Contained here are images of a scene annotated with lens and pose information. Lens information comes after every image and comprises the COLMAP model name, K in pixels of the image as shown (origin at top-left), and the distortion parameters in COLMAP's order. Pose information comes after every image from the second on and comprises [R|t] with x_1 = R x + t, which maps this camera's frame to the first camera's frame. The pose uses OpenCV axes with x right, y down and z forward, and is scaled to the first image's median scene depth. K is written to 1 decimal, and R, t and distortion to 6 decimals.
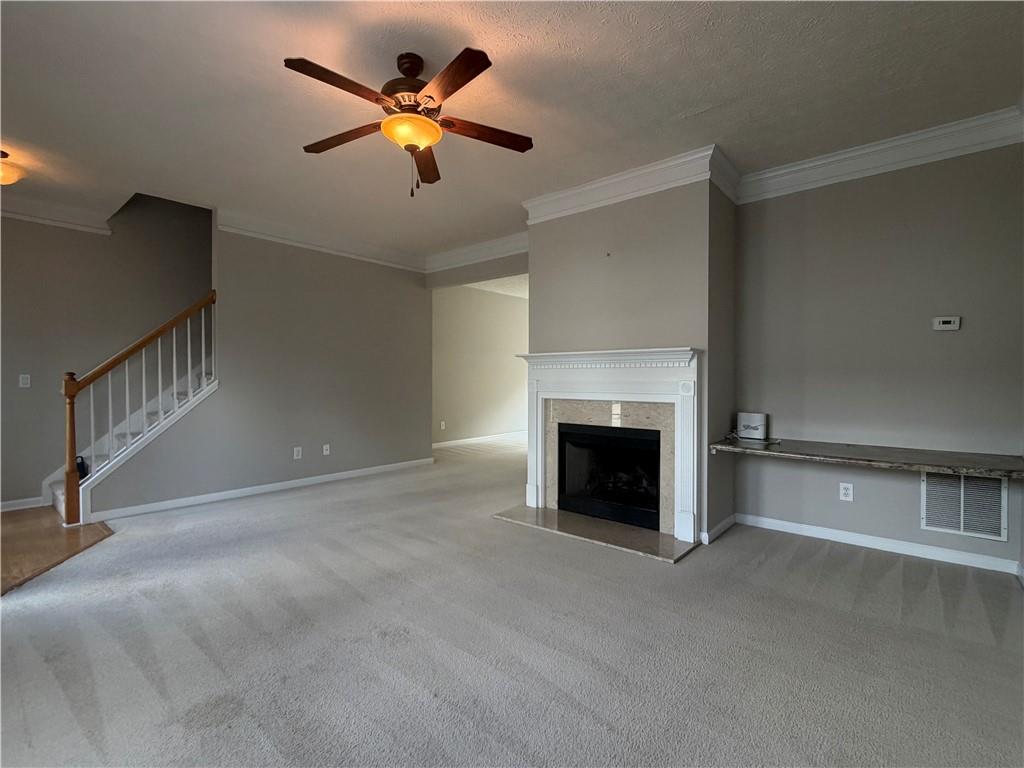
lens RADIAL K [[478.5, 0, 512.1], [0, 478.5, 386.6], [0, 0, 1]] dist [0.000280, -0.001011]
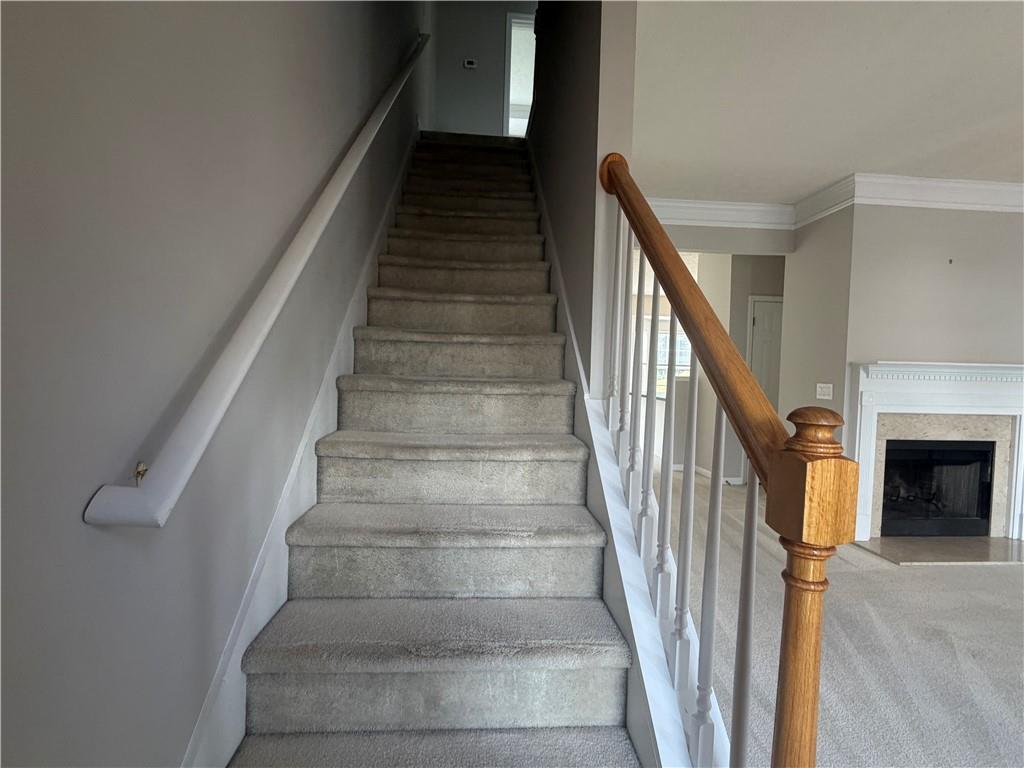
lens RADIAL K [[478.5, 0, 511.2], [0, 478.5, 386.3], [0, 0, 1]] dist [0.000280, -0.001011]
pose [[0.705647, -0.007517, 0.708523, -1.167123], [-0.011861, 0.999678, 0.022418, -0.039668], [-0.708464, -0.024223, 0.705331, 0.997976]]
